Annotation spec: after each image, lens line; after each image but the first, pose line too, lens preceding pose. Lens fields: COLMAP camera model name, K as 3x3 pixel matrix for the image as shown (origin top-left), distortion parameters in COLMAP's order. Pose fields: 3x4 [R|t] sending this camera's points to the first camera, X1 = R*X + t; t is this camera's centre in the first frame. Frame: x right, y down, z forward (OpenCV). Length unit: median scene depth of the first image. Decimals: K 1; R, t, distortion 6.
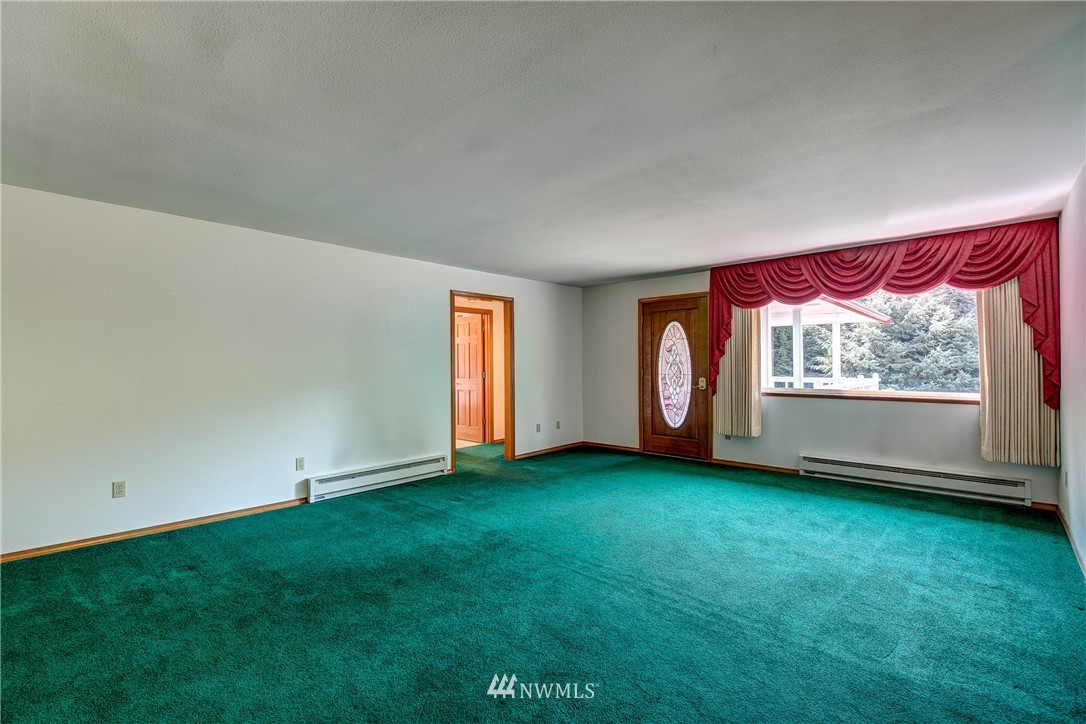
lens RADIAL K [[483.8, 0, 544.7], [0, 483.8, 359.9], [0, 0, 1]] dist [0.019819, -0.015707]
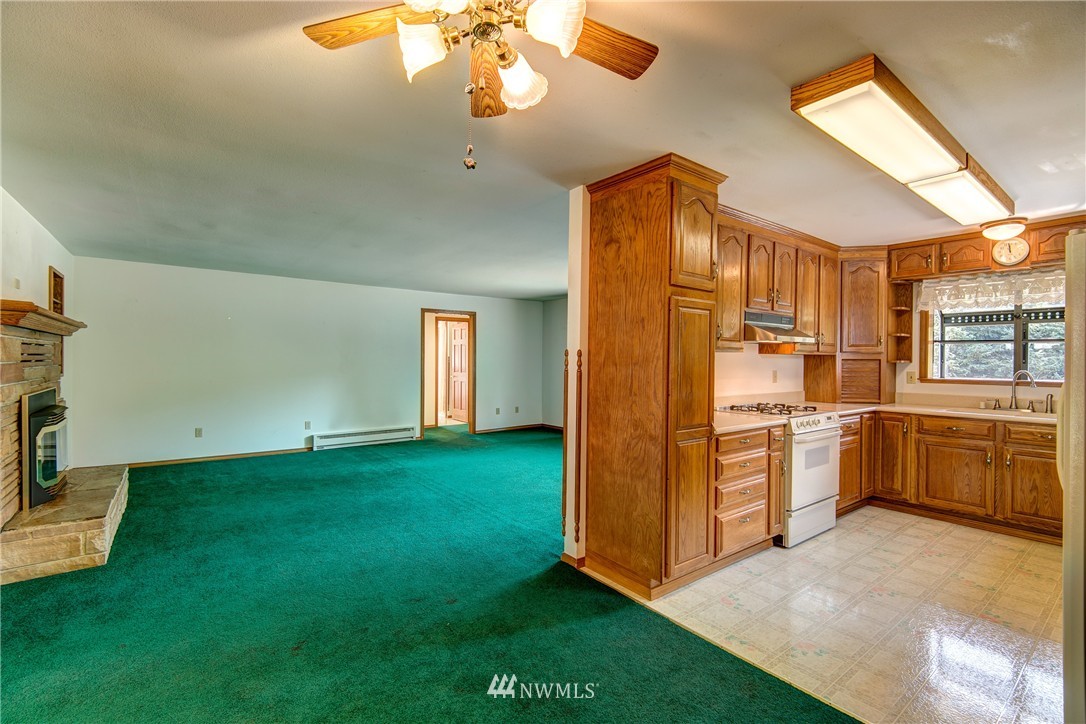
lens RADIAL K [[483.8, 0, 544.7], [0, 483.8, 359.9], [0, 0, 1]] dist [0.019819, -0.015707]
pose [[0.985106, 0.011967, -0.171531, 0.503437], [-0.010208, 0.999886, 0.011133, -0.019710], [0.171644, -0.009216, 0.985116, -0.394665]]
